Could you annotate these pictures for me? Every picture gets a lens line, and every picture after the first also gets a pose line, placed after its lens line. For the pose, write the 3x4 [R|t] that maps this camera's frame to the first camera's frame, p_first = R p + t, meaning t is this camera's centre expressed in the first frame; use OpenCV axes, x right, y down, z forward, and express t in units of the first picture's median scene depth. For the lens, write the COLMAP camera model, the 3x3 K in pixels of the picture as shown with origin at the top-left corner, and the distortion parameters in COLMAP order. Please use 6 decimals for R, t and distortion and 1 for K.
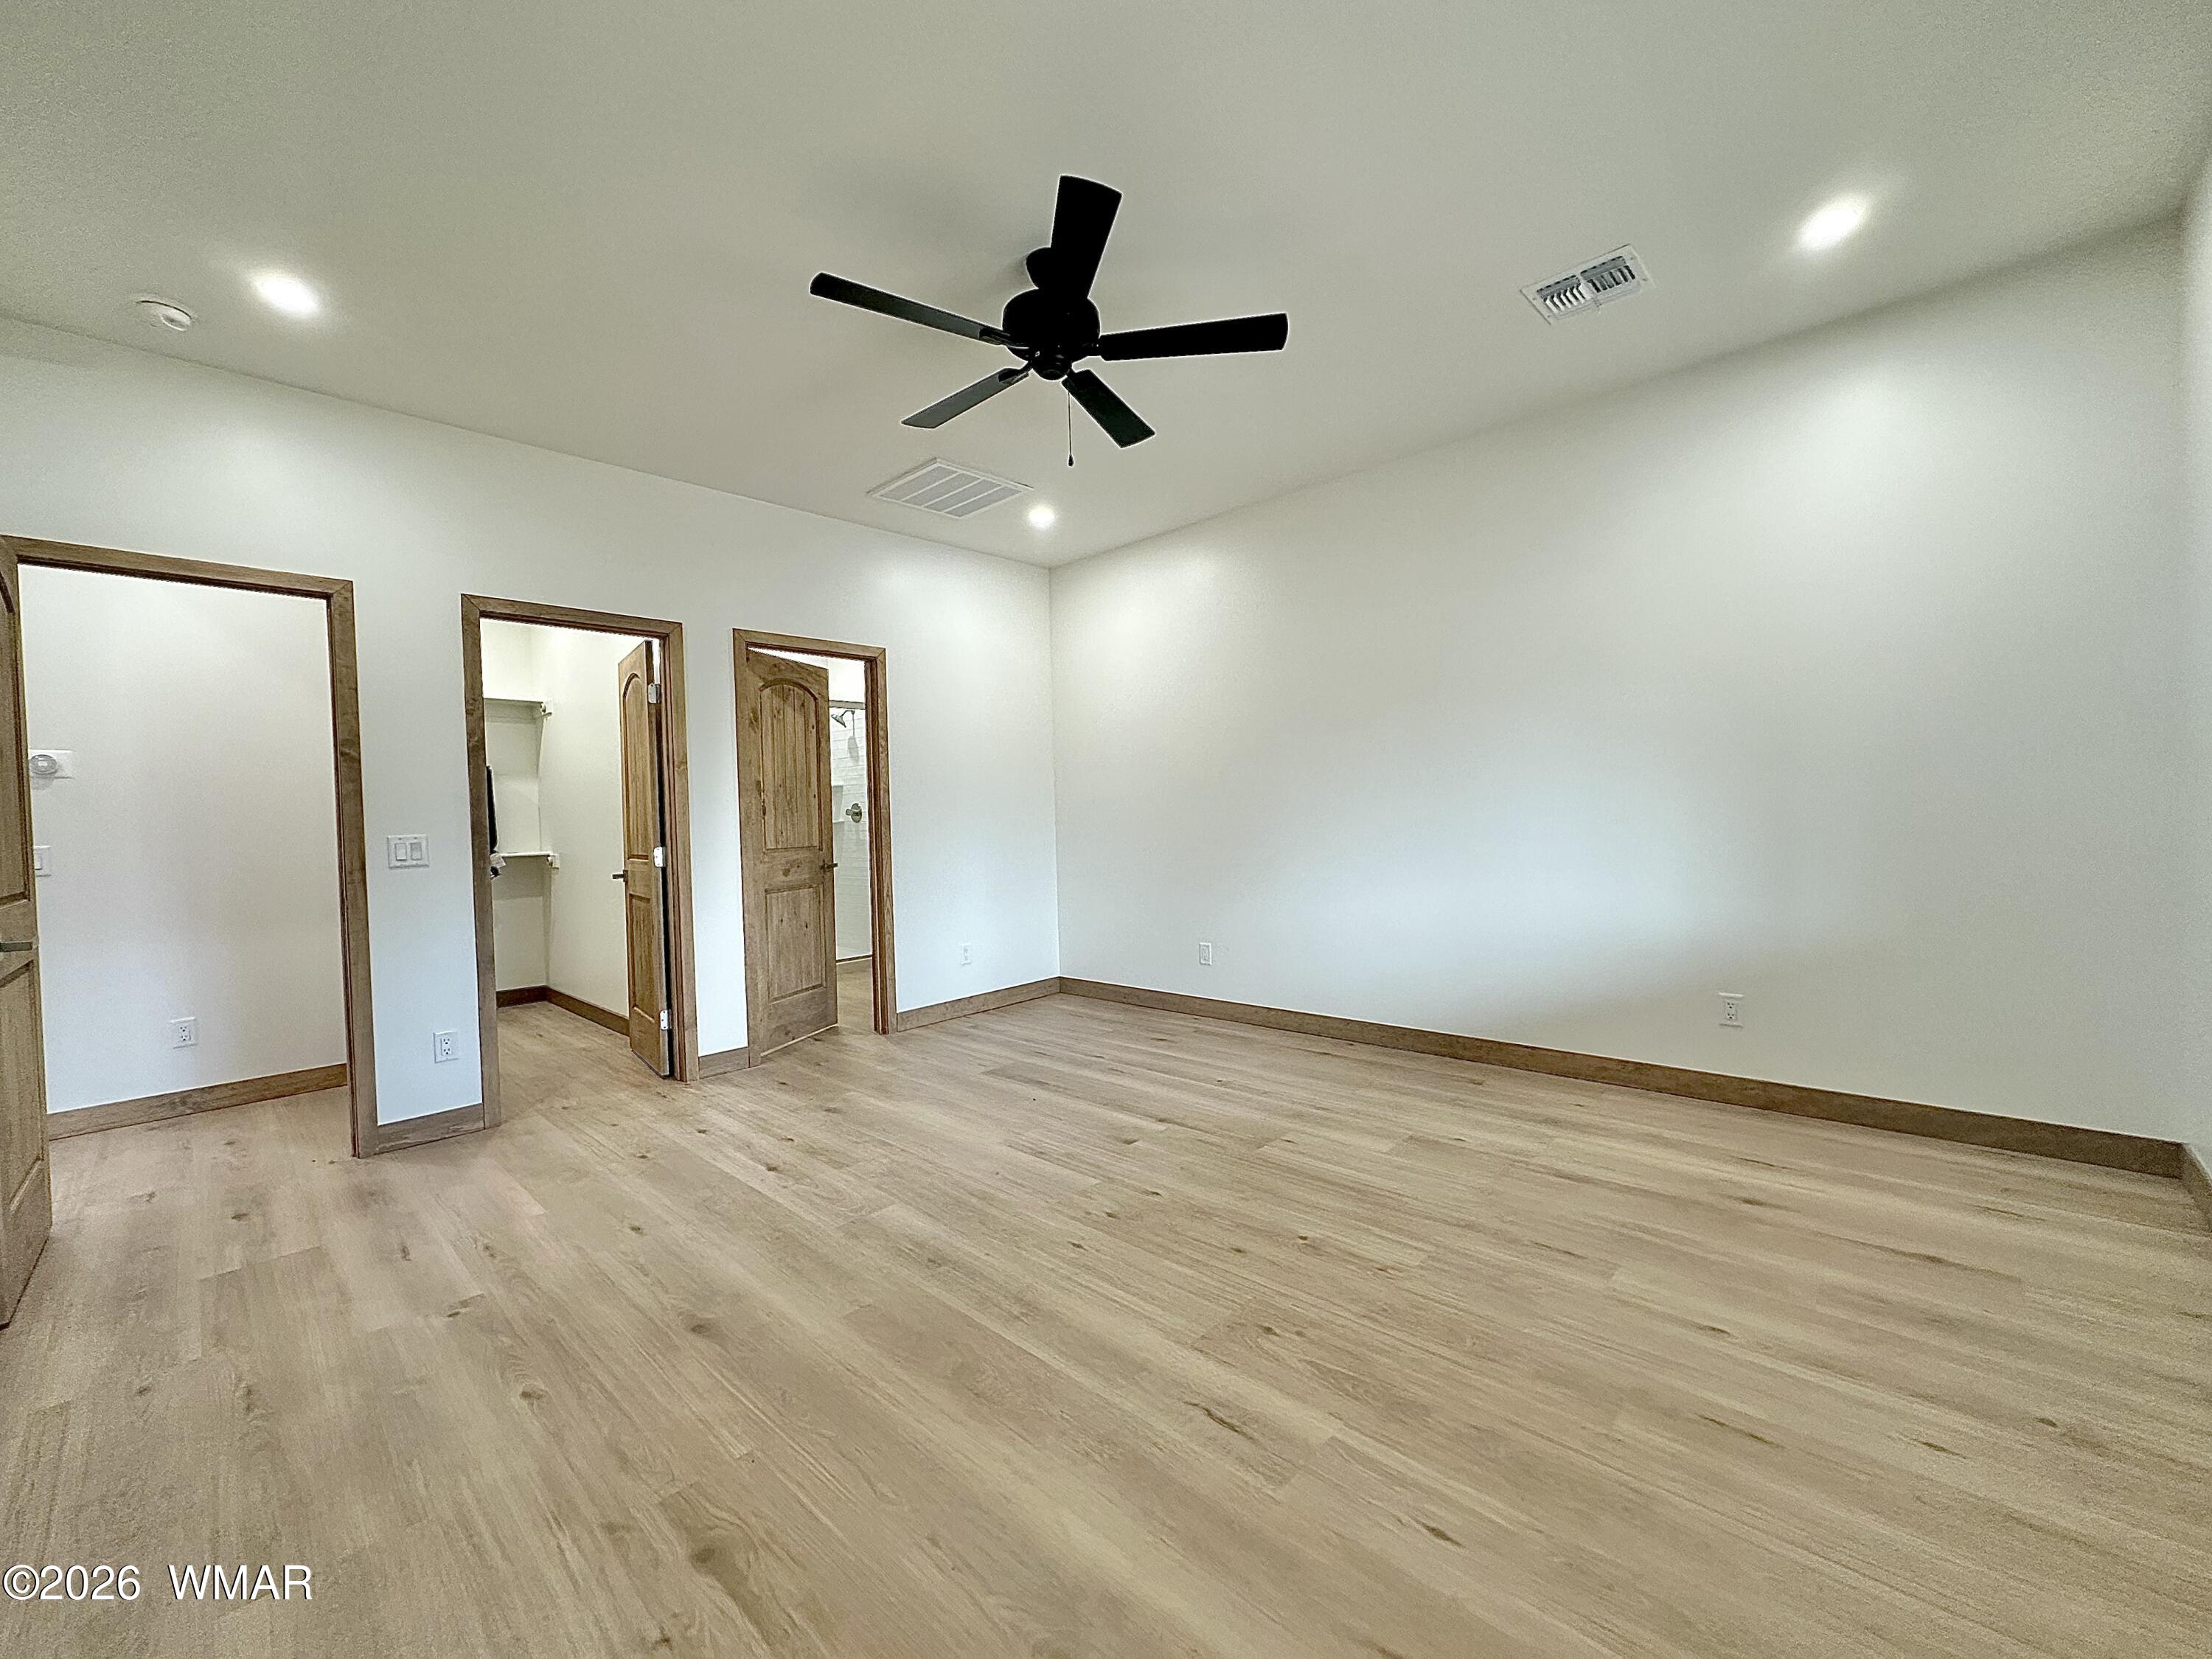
lens RADIAL K [[888.5, 0, 1119.2], [0, 888.5, 842.9], [0, 0, 1]] dist [-0.003522, 0.000088]
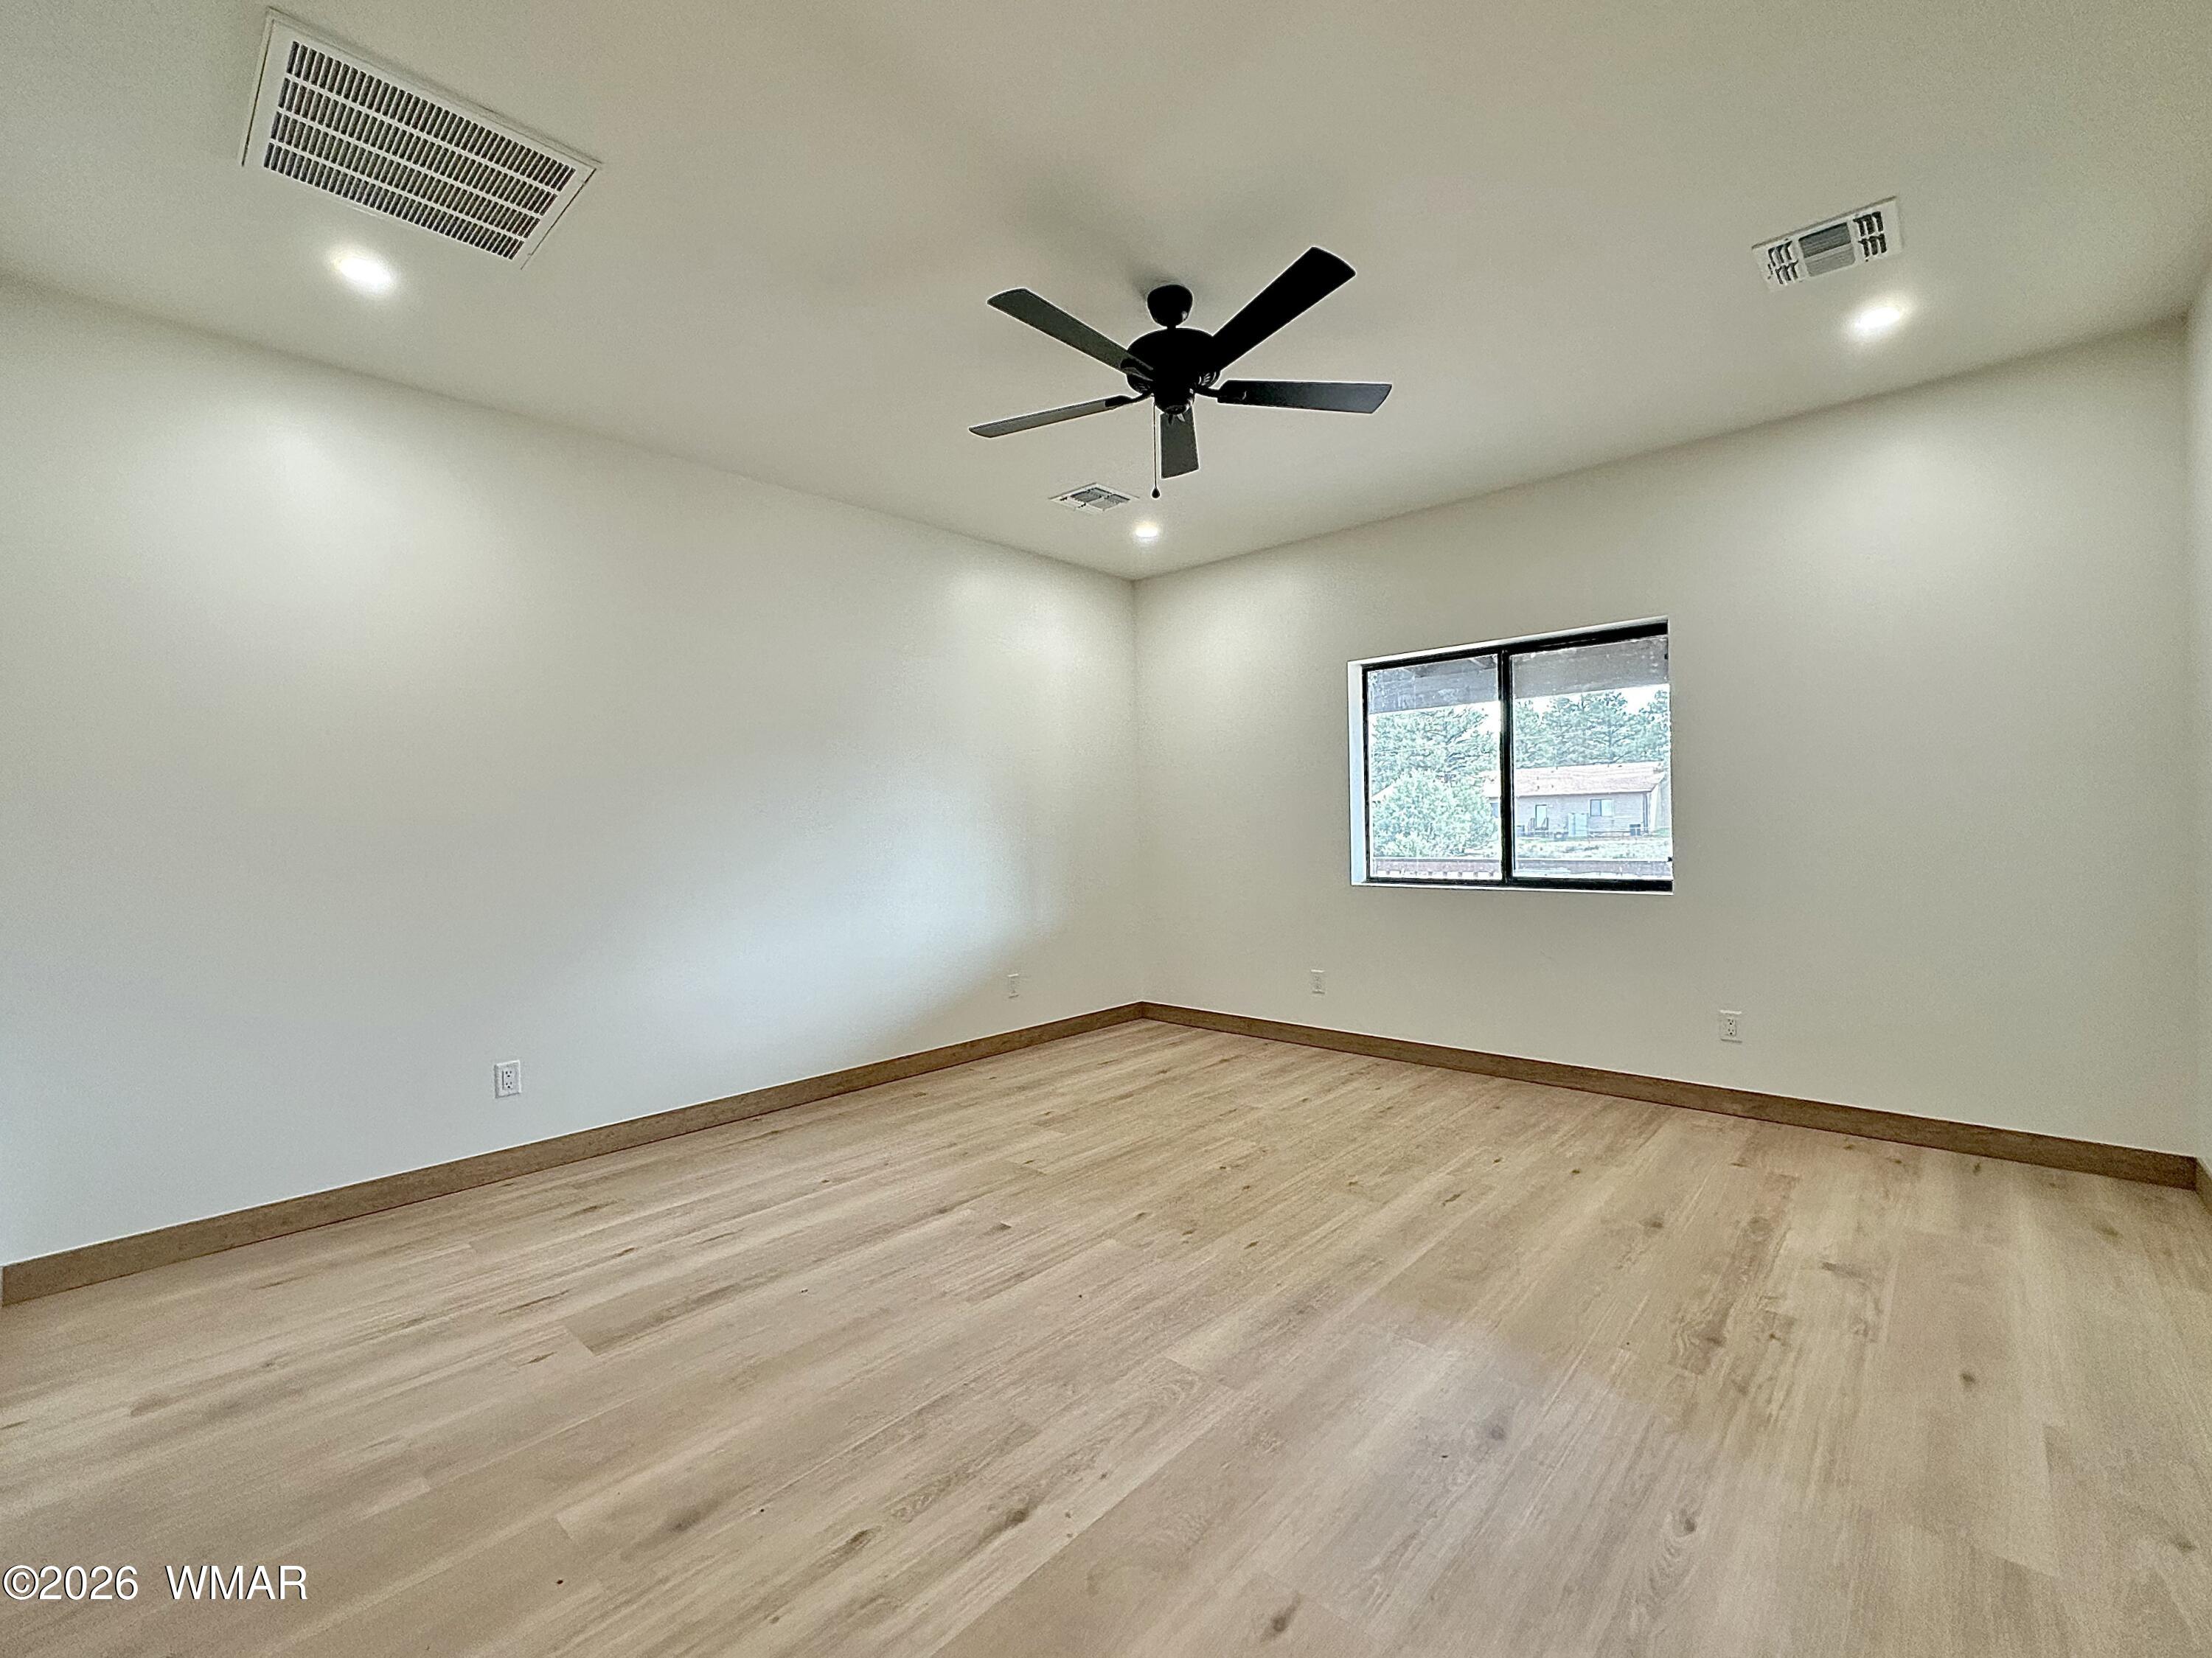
lens RADIAL K [[888.4, 0, 1123.4], [0, 888.4, 814.3], [0, 0, 1]] dist [-0.003522, 0.000088]
pose [[0.006971, 0.045739, 0.998929, -1.006558], [0.052426, 0.997563, -0.046042, -0.027149], [-0.998600, 0.052691, 0.004557, 0.976286]]
